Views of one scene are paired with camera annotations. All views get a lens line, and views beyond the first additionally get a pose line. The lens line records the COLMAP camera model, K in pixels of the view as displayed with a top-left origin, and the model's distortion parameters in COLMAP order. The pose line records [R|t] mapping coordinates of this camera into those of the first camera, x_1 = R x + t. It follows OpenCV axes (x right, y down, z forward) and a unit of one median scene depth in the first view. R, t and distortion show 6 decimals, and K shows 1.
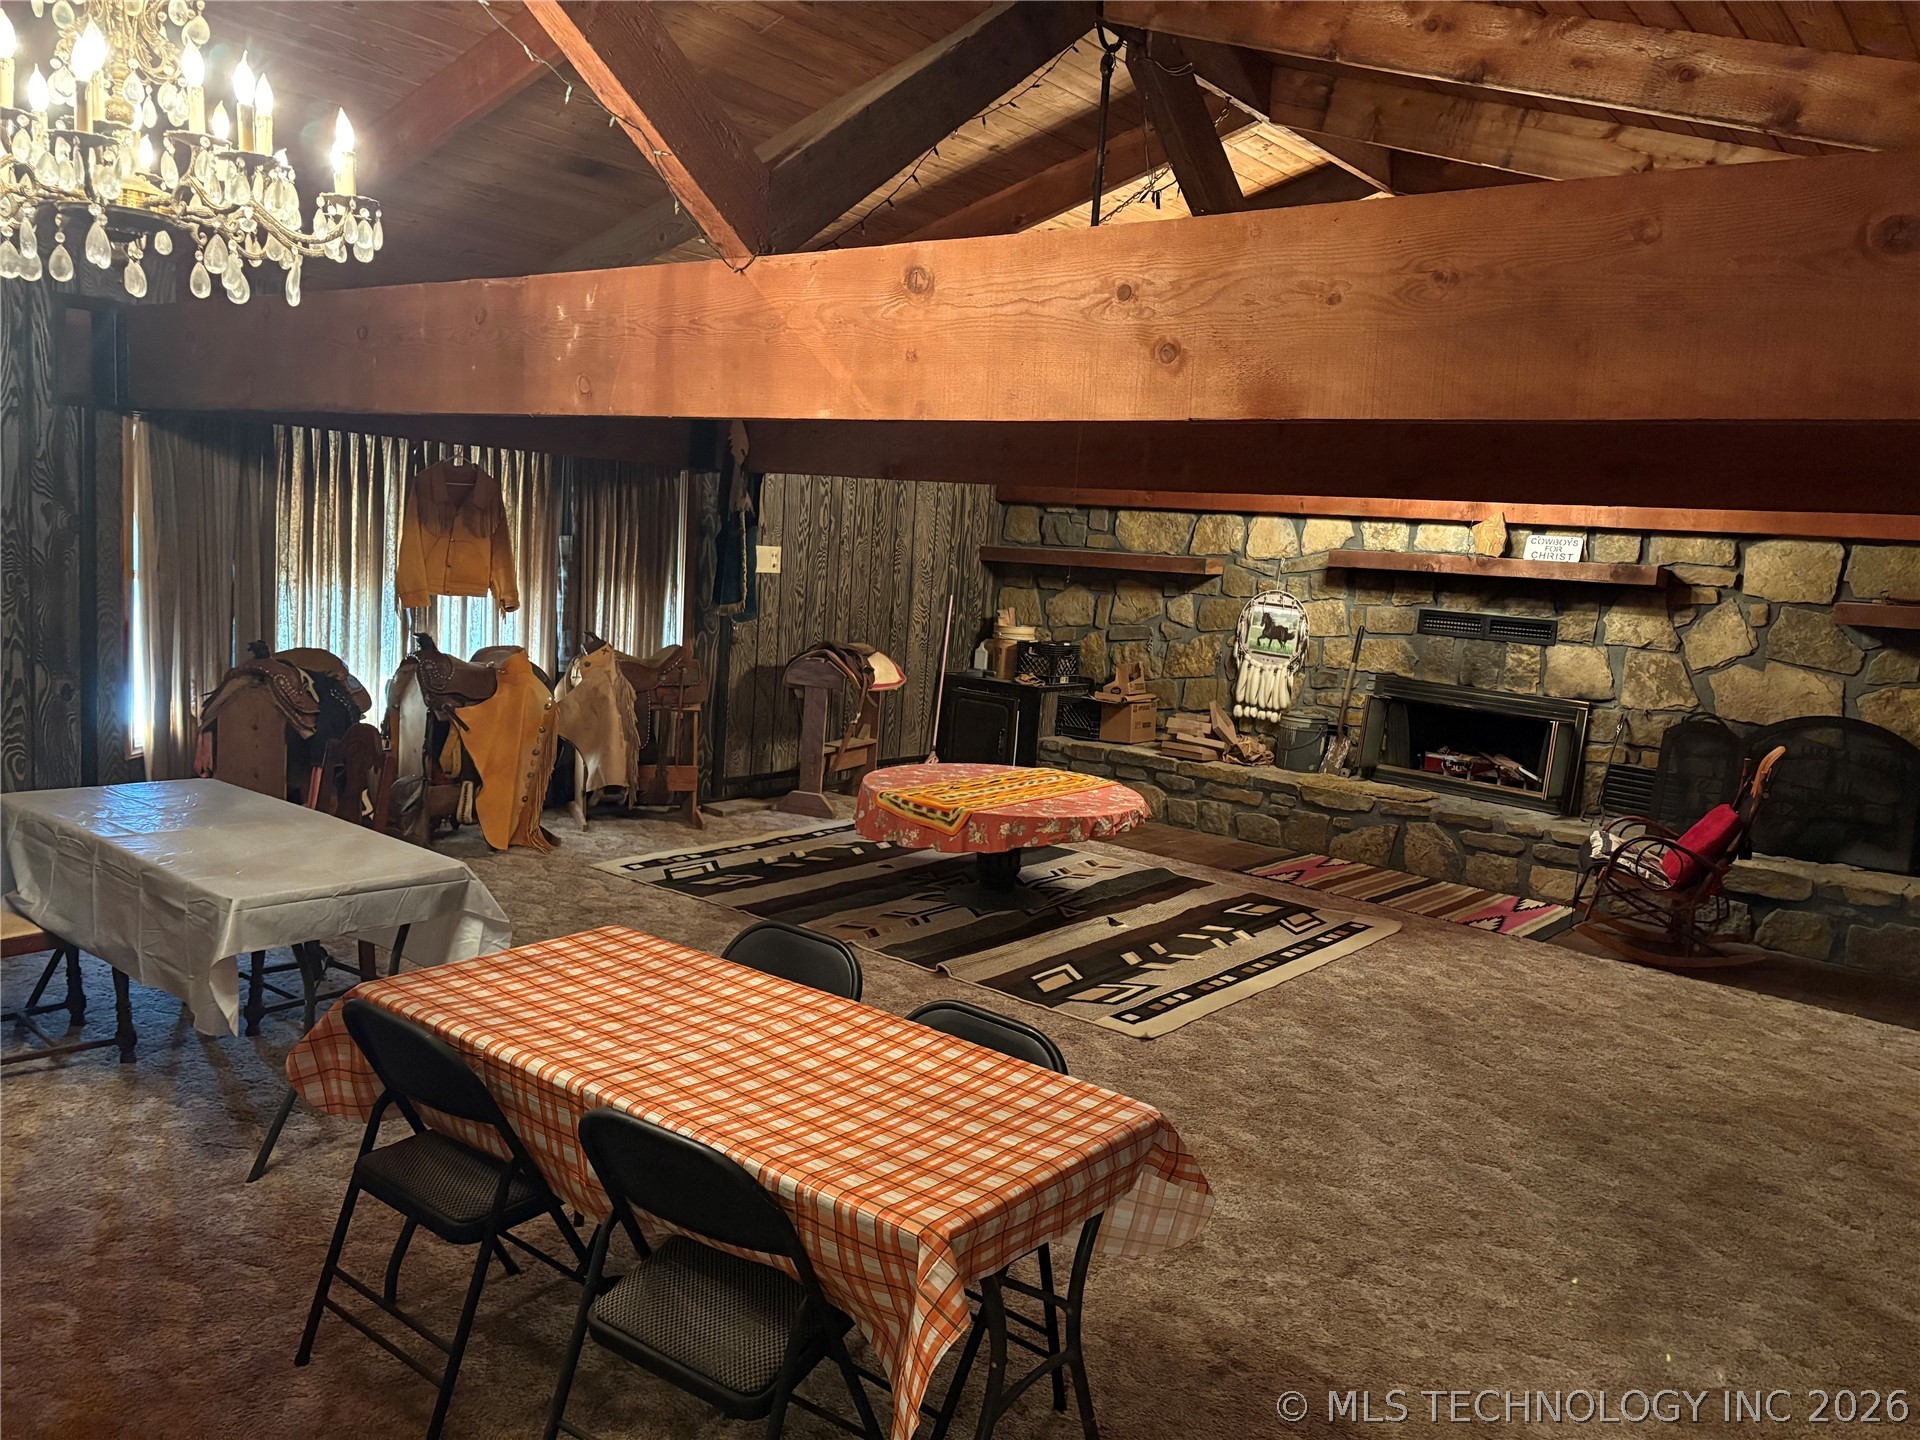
lens RADIAL K [[1451.8, 0, 959.5], [0, 1451.8, 720.8], [0, 0, 1]] dist [0.035952, -0.035085]
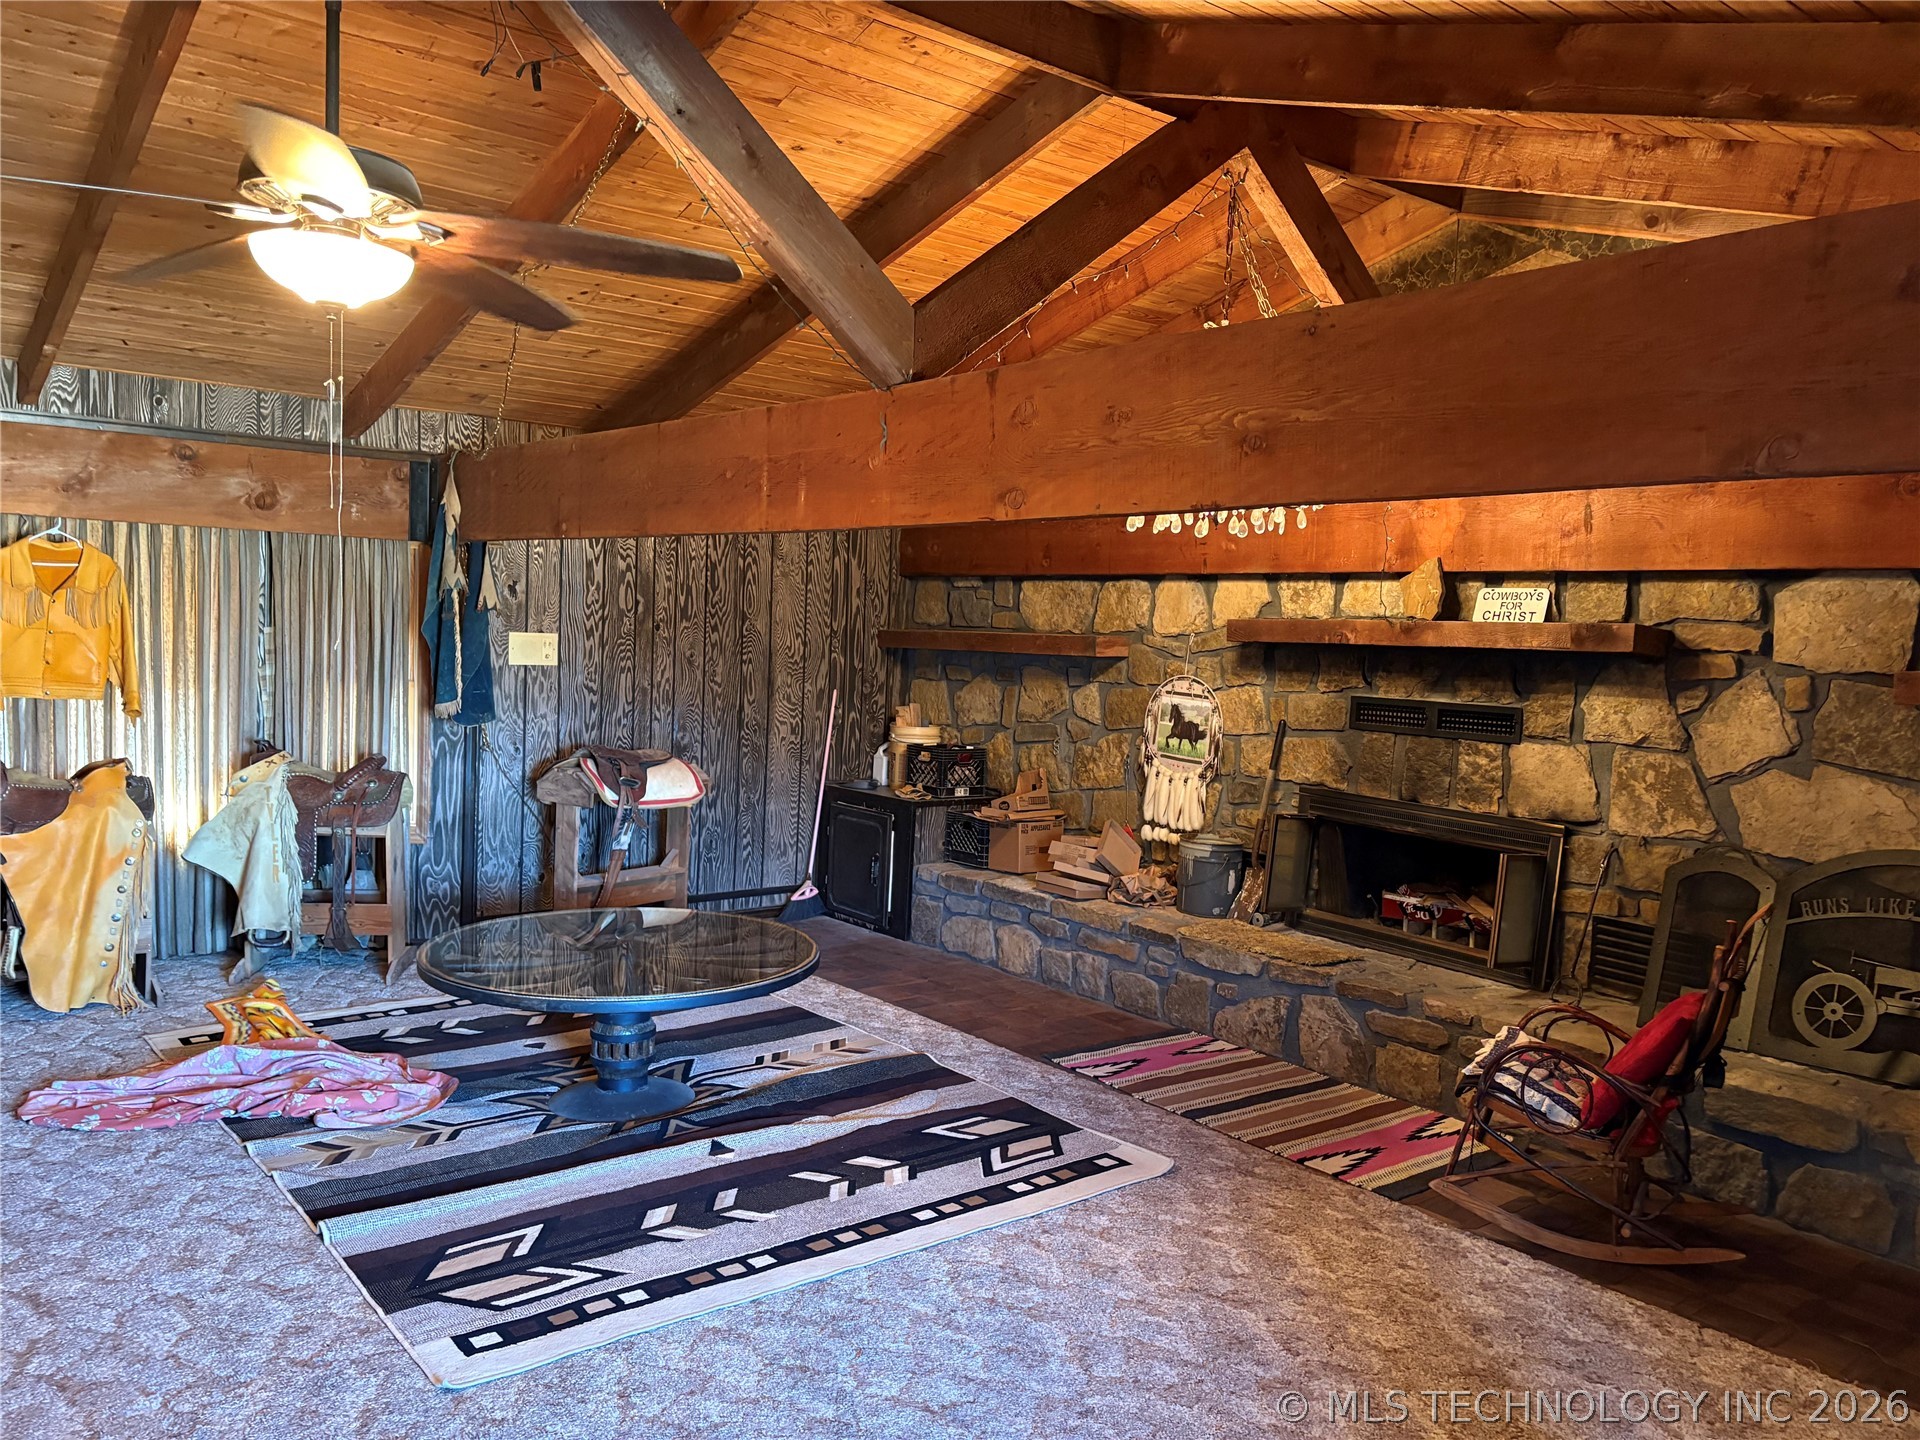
lens RADIAL K [[1451.8, 0, 957.6], [0, 1451.8, 723.5], [0, 0, 1]] dist [0.035952, -0.035085]
pose [[0.977972, -0.013588, -0.208293, 0.290357], [-0.001309, 0.997460, -0.071211, -0.011060], [0.208732, 0.069915, 0.975471, 0.262165]]
